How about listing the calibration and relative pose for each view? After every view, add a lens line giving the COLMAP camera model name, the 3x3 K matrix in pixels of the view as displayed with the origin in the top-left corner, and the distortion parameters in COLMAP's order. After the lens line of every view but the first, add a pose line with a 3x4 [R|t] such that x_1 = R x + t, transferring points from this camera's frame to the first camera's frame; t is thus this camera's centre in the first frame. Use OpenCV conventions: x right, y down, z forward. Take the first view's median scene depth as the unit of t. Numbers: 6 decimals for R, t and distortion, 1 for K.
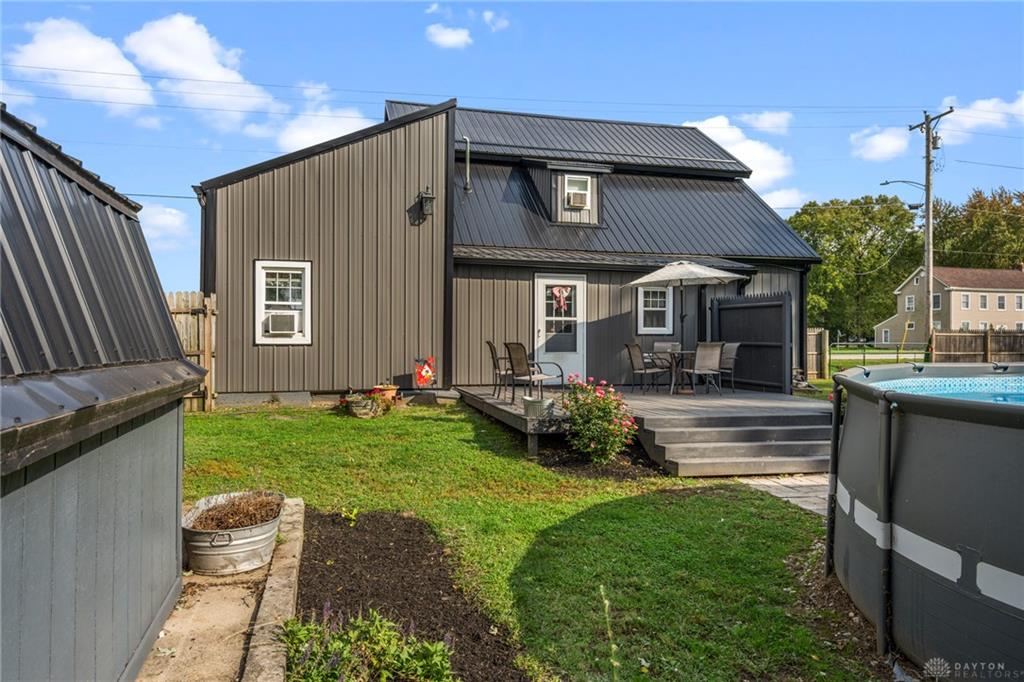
lens RADIAL K [[696.5, 0, 512.9], [0, 696.5, 336.7], [0, 0, 1]] dist [0.032230, 0.000776]
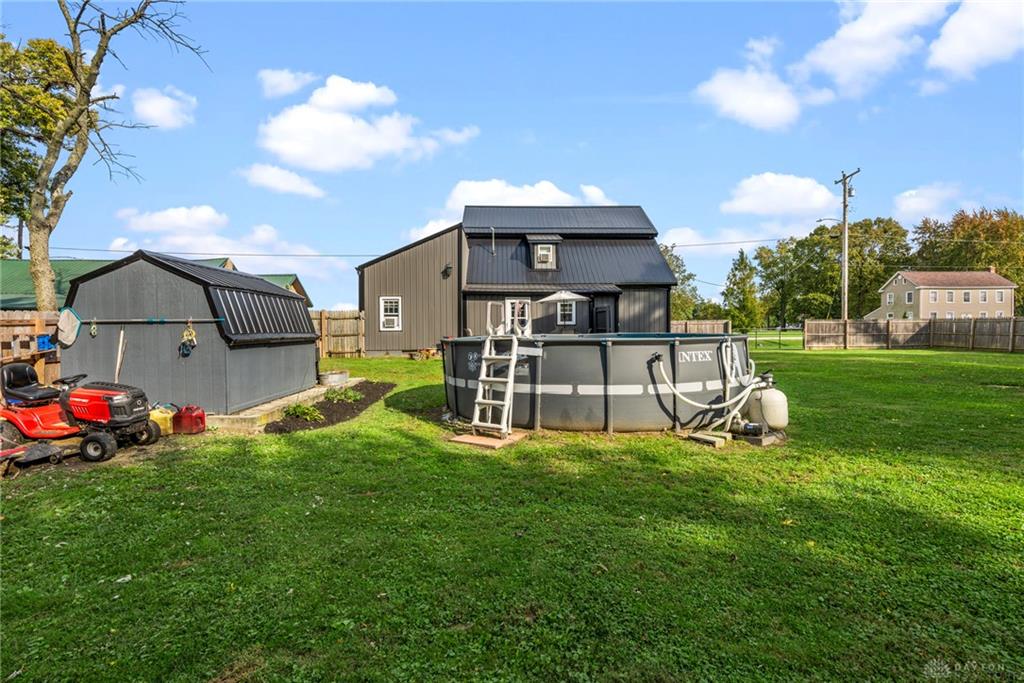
lens RADIAL K [[477.3, 0, 509.6], [0, 477.3, 340.7], [0, 0, 1]] dist [0.011654, -0.001031]
pose [[0.977009, -0.005247, -0.213135, 0.278520], [0.010922, 0.999616, 0.025458, 0.004805], [0.212920, -0.027201, 0.976691, -0.345914]]
